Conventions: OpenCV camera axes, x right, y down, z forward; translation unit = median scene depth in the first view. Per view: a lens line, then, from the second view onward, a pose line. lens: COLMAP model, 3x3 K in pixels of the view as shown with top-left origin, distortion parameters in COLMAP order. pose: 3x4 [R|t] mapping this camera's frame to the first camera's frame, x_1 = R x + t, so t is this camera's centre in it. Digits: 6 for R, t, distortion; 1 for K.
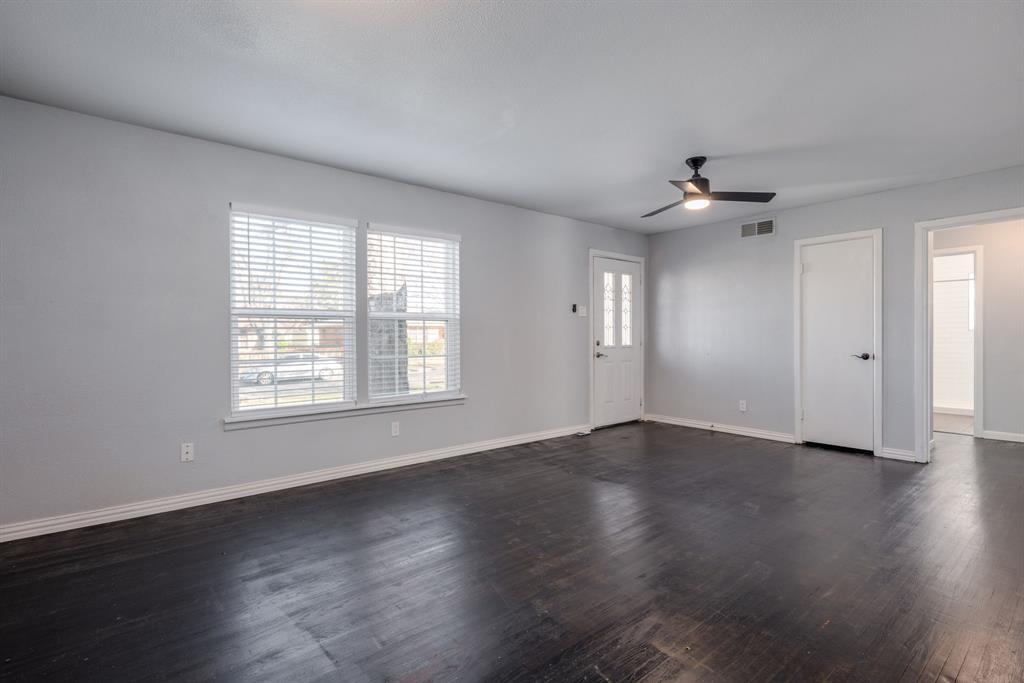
lens RADIAL K [[506.6, 0, 510.5], [0, 506.6, 335.4], [0, 0, 1]] dist [0.000992, 0.000254]
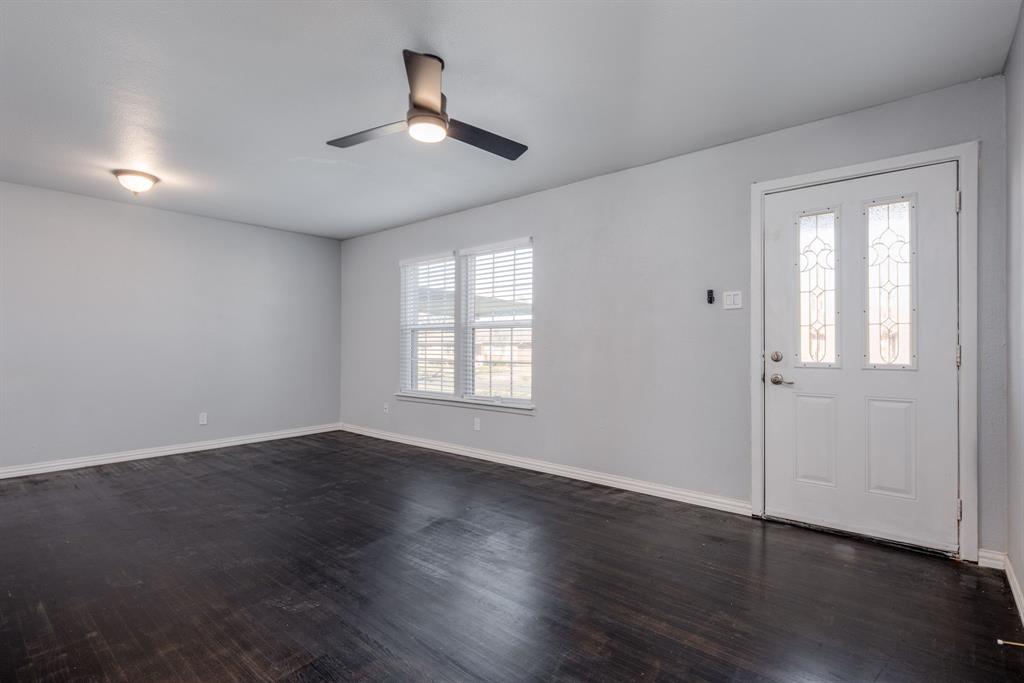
lens RADIAL K [[490.4, 0, 497.2], [0, 490.4, 337.6], [0, 0, 1]] dist [-0.000242, -0.000225]
pose [[0.151151, -0.006943, -0.988486, 0.647912], [0.002148, 0.999975, -0.006695, -0.002086], [0.988508, -0.001111, 0.151162, 0.653053]]
